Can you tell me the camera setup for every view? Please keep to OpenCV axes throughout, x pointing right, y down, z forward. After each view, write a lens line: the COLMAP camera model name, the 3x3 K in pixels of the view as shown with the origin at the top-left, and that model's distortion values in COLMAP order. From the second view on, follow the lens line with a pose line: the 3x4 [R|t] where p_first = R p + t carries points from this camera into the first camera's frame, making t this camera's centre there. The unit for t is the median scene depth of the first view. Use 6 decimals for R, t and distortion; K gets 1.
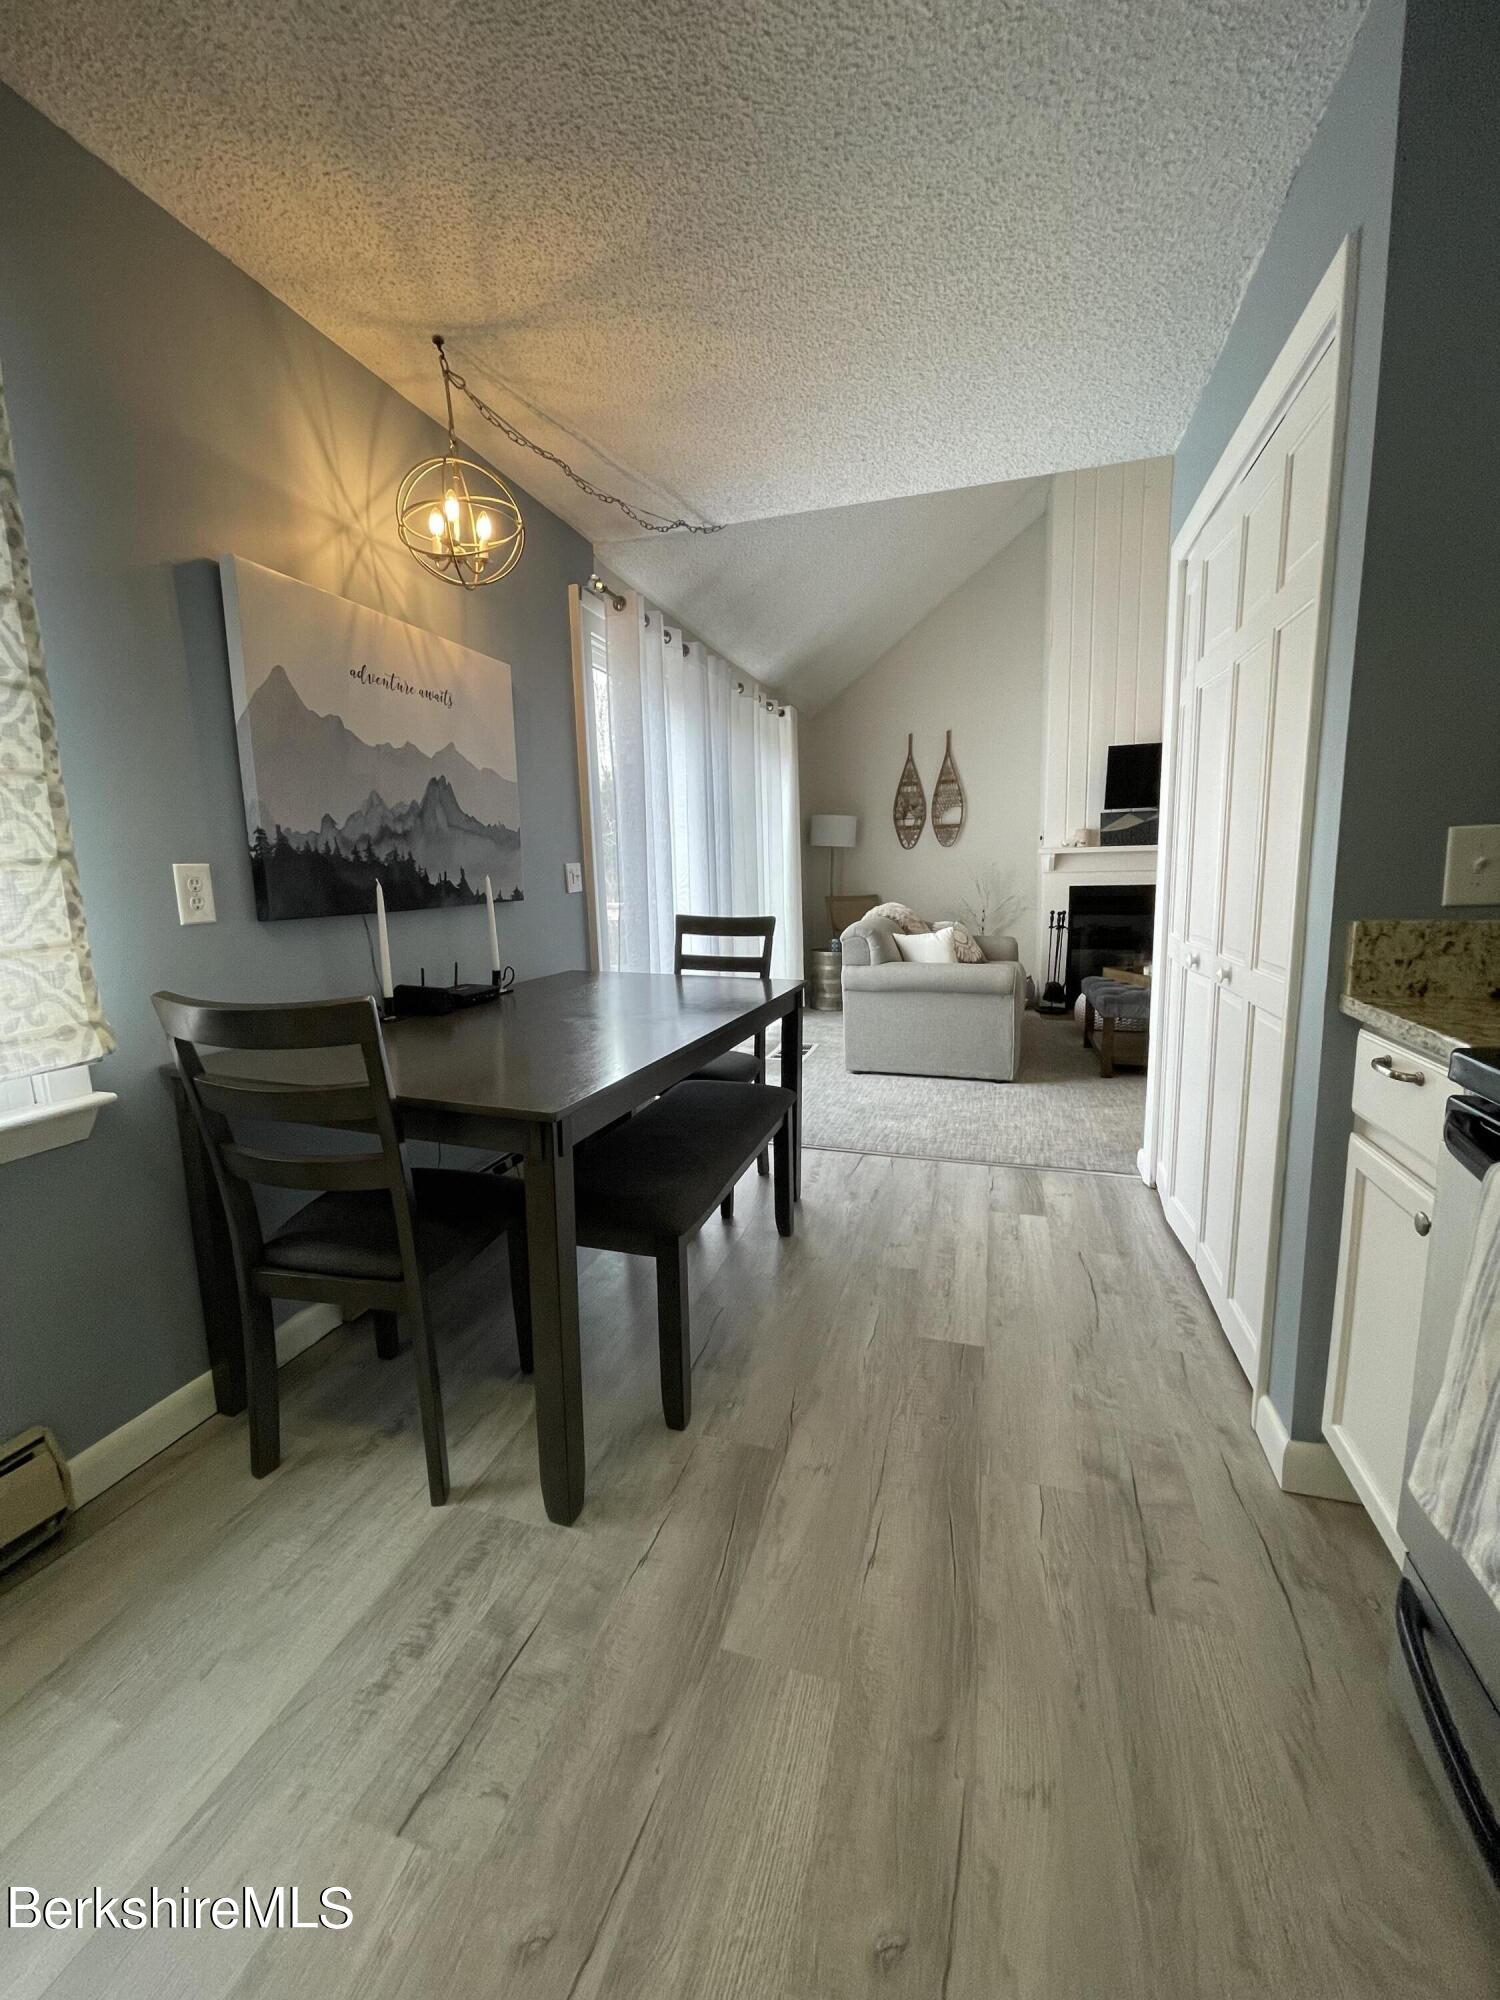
lens RADIAL K [[814.3, 0, 759.0], [0, 814.3, 995.4], [0, 0, 1]] dist [0.008303, 0.000364]
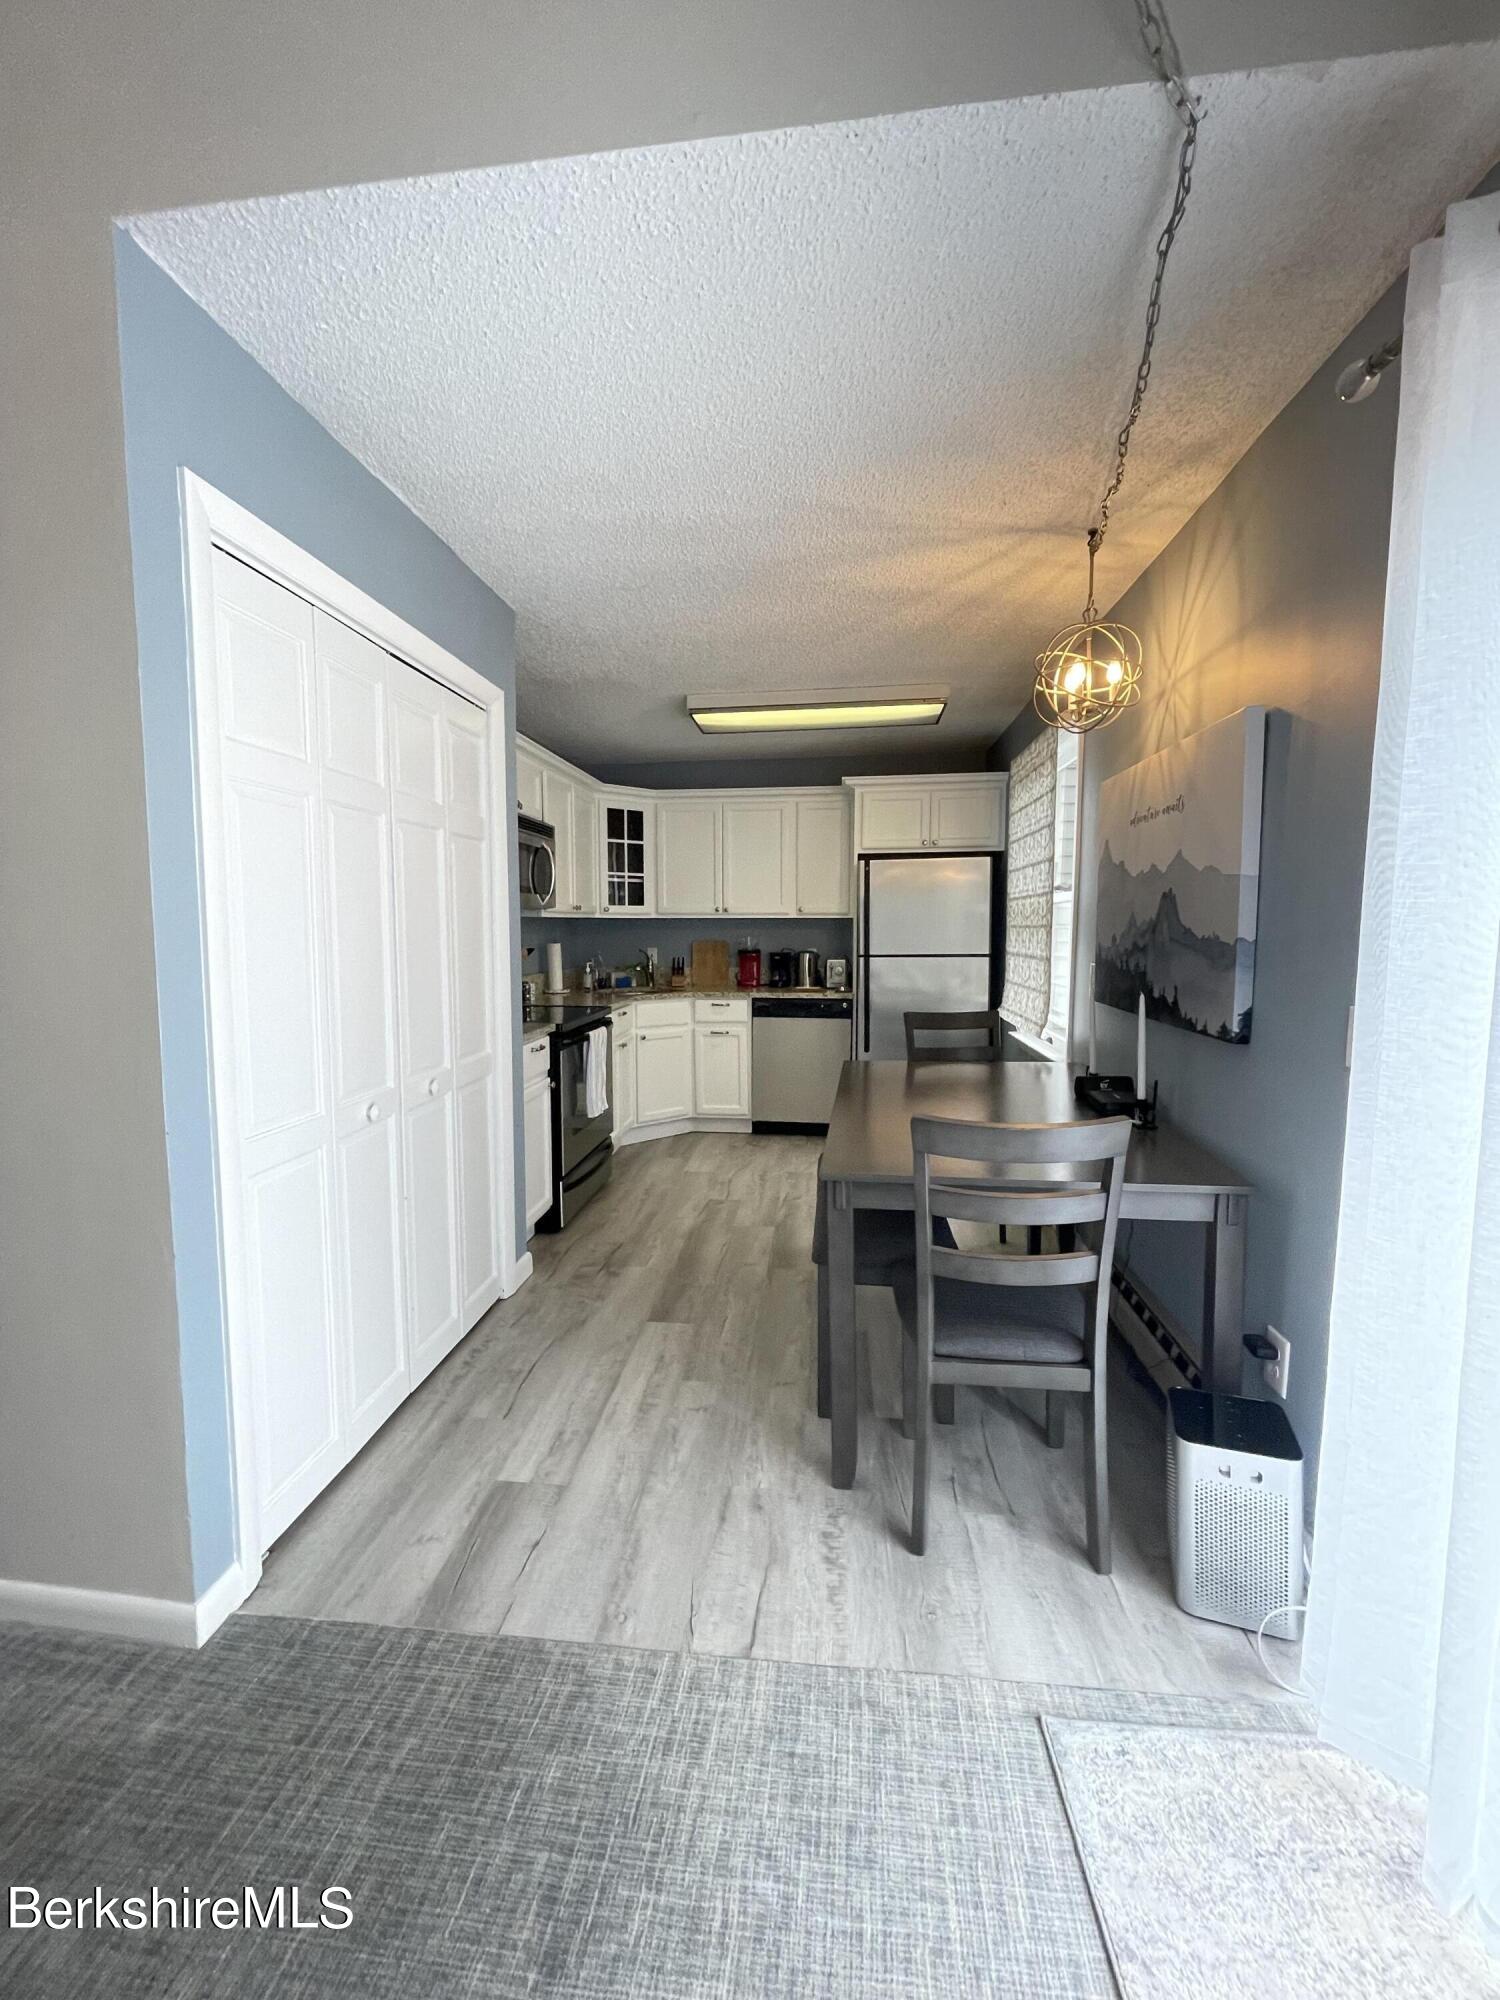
lens RADIAL K [[814.3, 0, 746.7], [0, 814.3, 991.6], [0, 0, 1]] dist [0.008303, 0.000364]
pose [[-0.984832, 0.040386, -0.168747, 0.280820], [-0.001454, 0.970580, 0.240774, -0.403034], [0.173506, 0.237367, -0.955799, 1.959287]]
